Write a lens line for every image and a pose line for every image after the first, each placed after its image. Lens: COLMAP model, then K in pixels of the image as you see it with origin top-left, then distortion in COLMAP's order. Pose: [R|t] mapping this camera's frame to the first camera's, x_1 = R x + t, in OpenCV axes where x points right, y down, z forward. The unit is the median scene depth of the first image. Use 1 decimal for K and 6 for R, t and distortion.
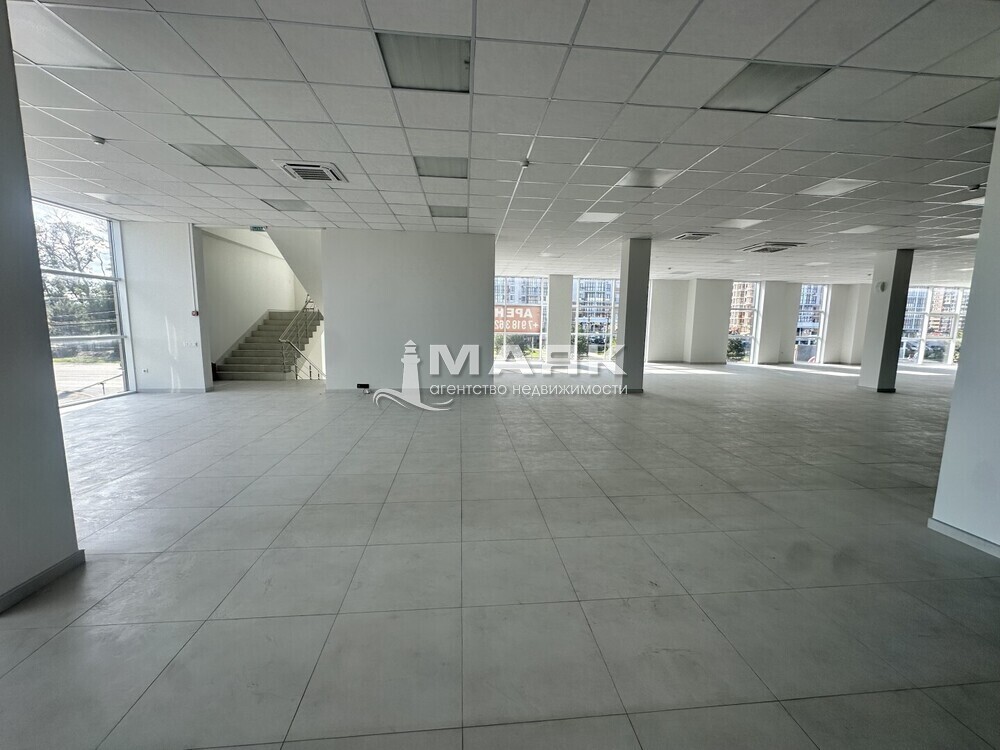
lens RADIAL K [[399.7, 0, 501.0], [0, 399.7, 375.7], [0, 0, 1]] dist [-0.003213, 0.000689]
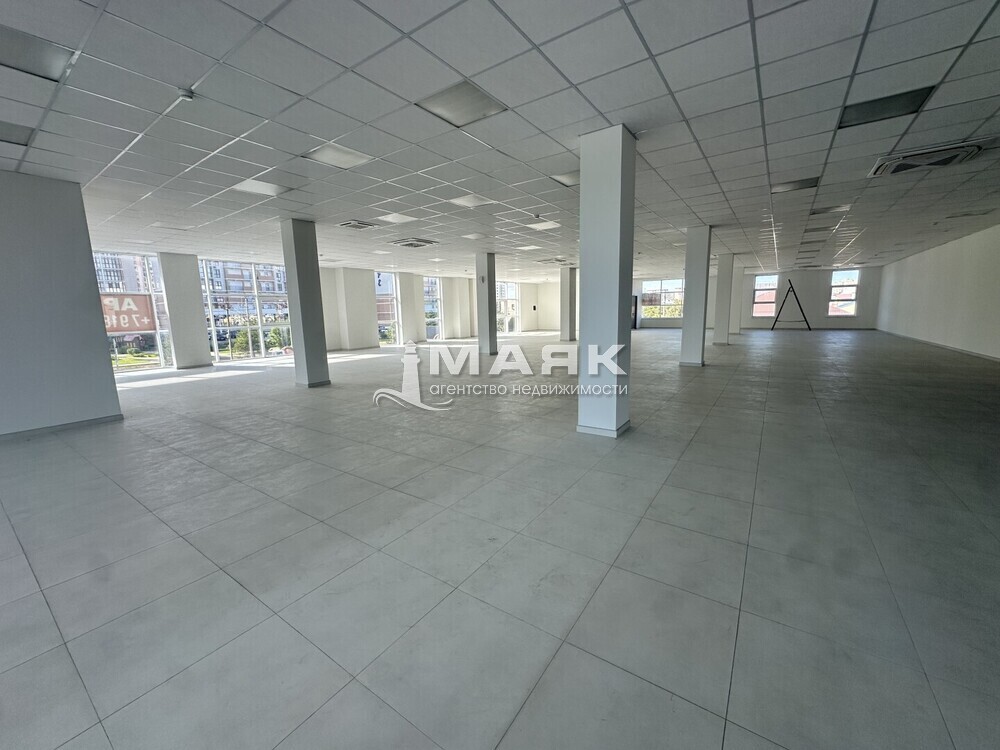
lens RADIAL K [[399.7, 0, 497.4], [0, 399.7, 375.4], [0, 0, 1]] dist [-0.003213, 0.000689]
pose [[0.647123, -0.152464, 0.746985, -0.154439], [0.133415, 0.987327, 0.085940, -0.010062], [-0.750622, 0.044045, 0.659263, 0.097095]]
